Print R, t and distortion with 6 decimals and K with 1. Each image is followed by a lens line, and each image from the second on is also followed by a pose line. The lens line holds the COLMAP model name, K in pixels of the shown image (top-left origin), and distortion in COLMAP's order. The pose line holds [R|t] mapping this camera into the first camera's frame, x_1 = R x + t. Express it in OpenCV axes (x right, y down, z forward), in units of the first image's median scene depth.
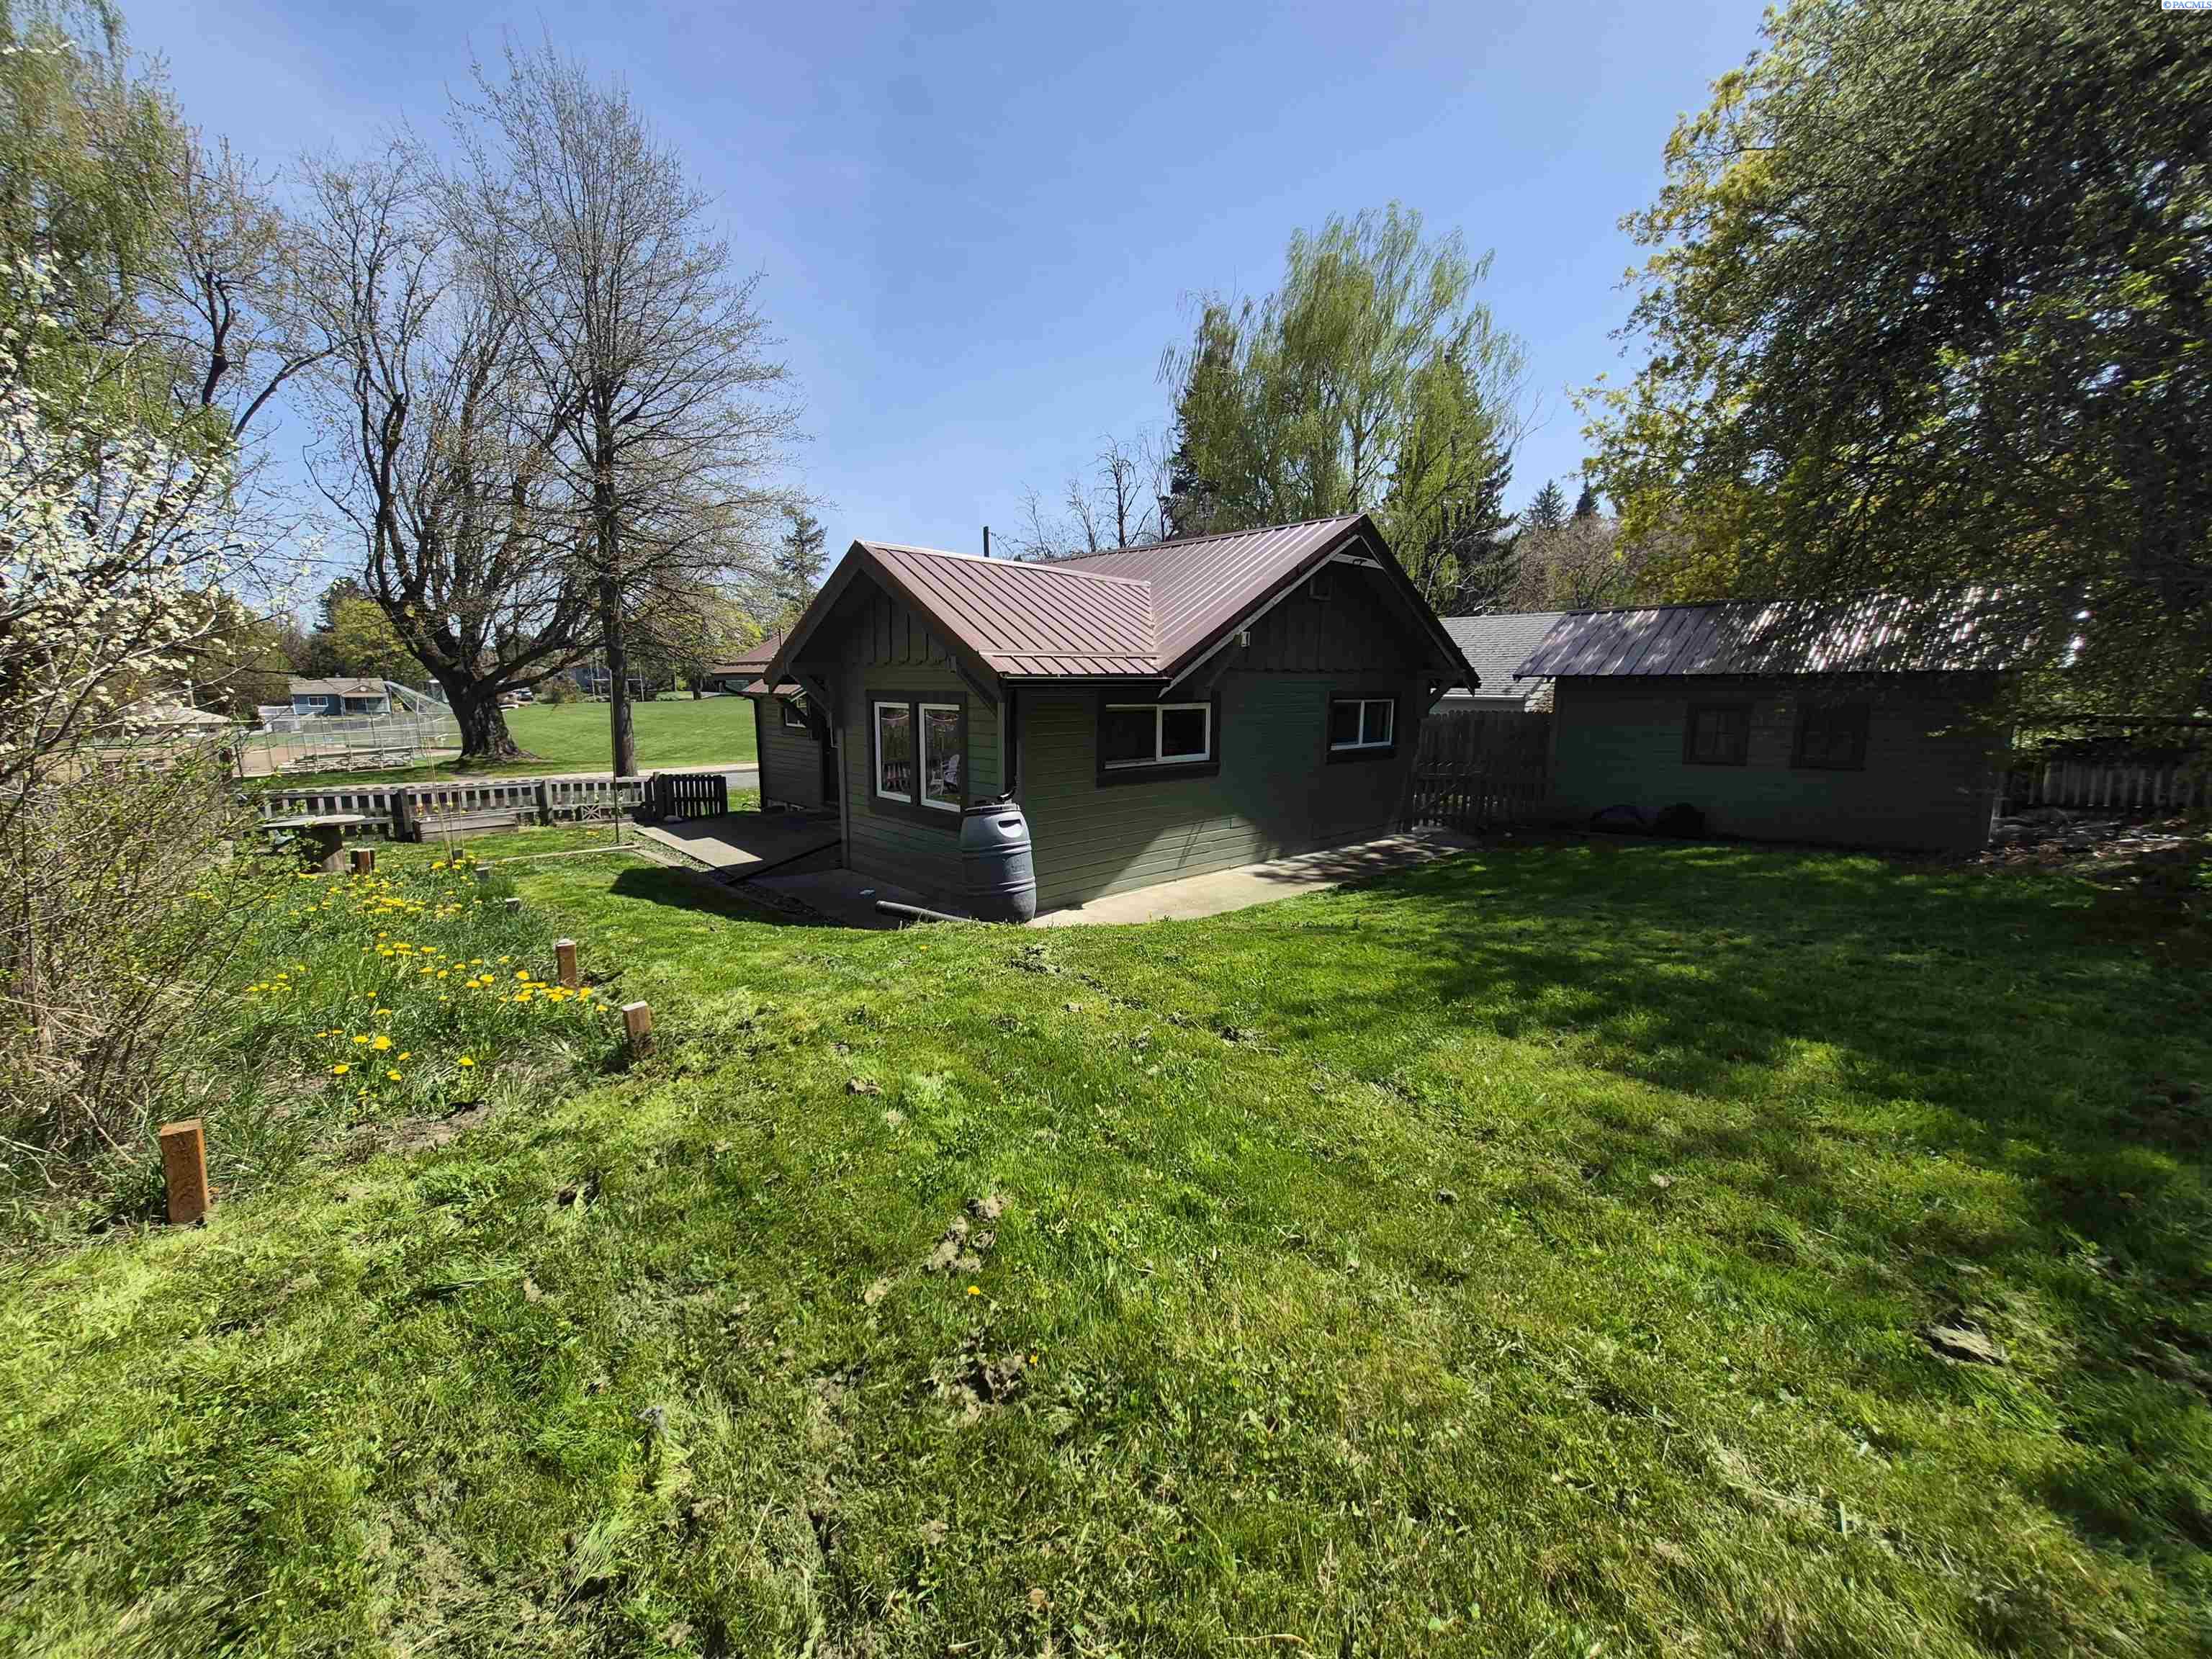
lens RADIAL K [[877.9, 0, 1112.2], [0, 877.9, 834.9], [0, 0, 1]] dist [0.002655, -0.000348]
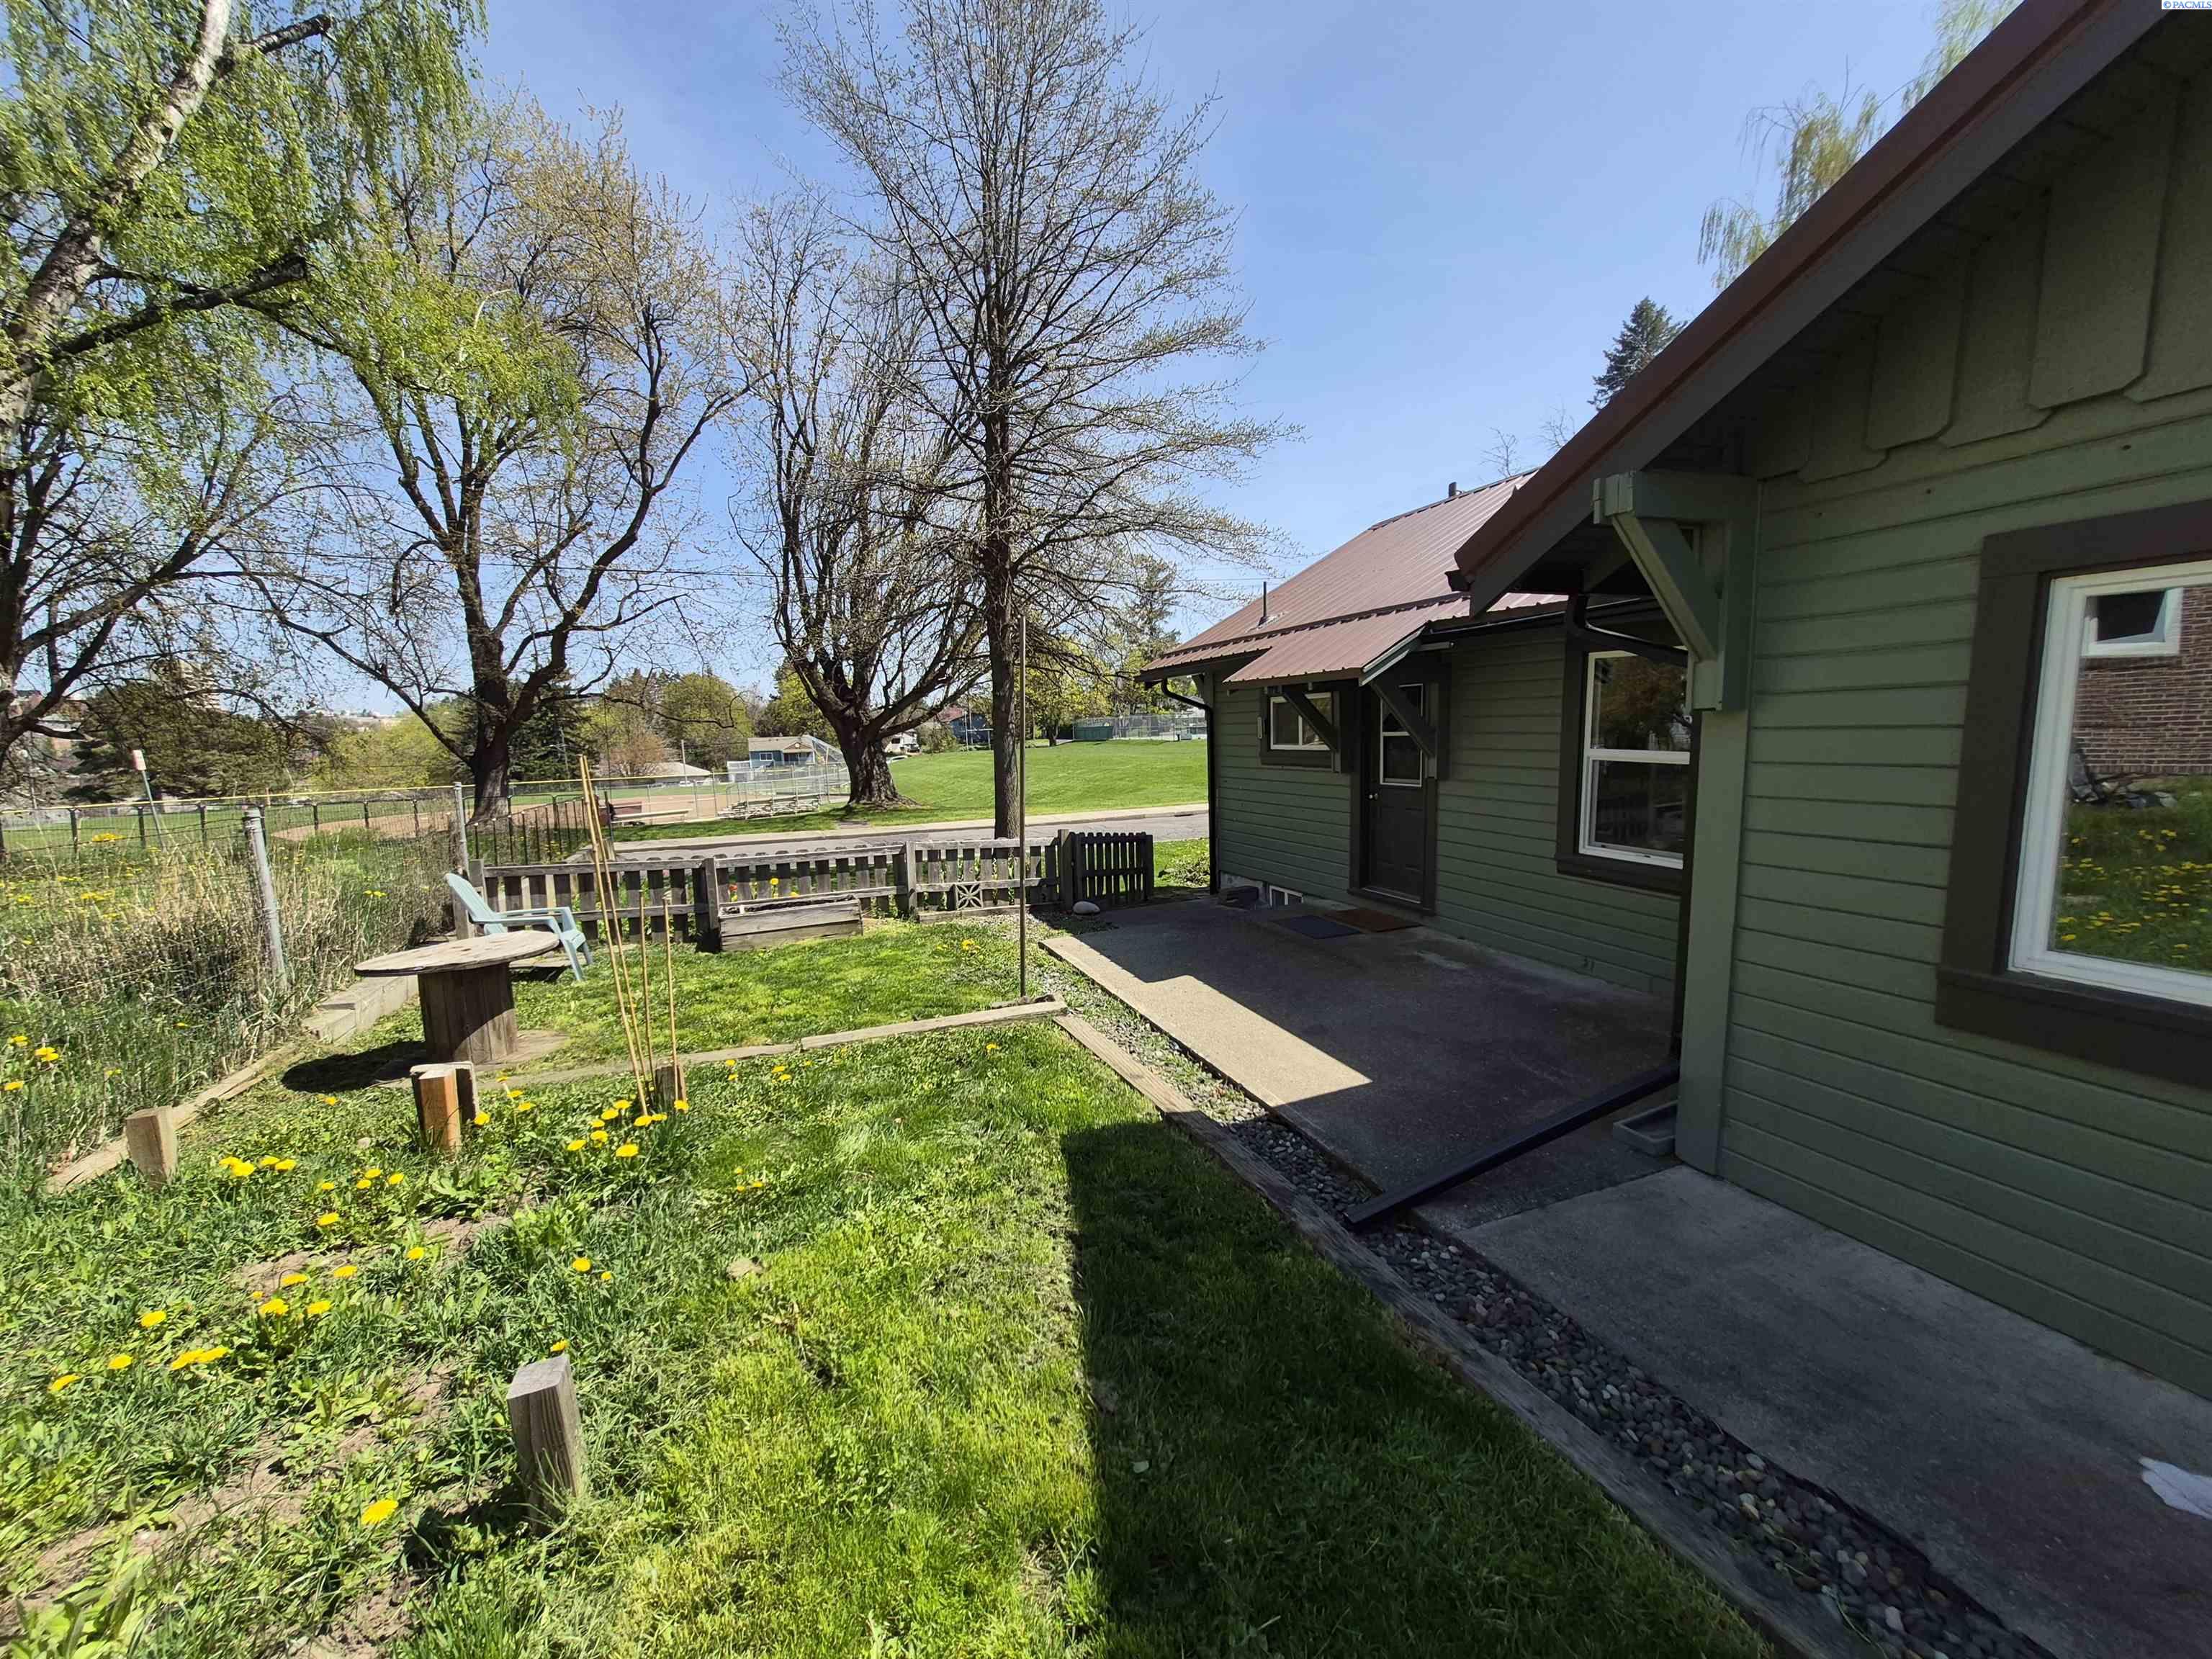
lens RADIAL K [[877.9, 0, 1102.1], [0, 877.9, 833.1], [0, 0, 1]] dist [0.002655, -0.000348]
pose [[0.930327, 0.009082, -0.366620, -0.137683], [-0.027538, 0.998601, -0.045142, -0.021901], [0.365697, 0.052093, 0.929275, 0.225267]]
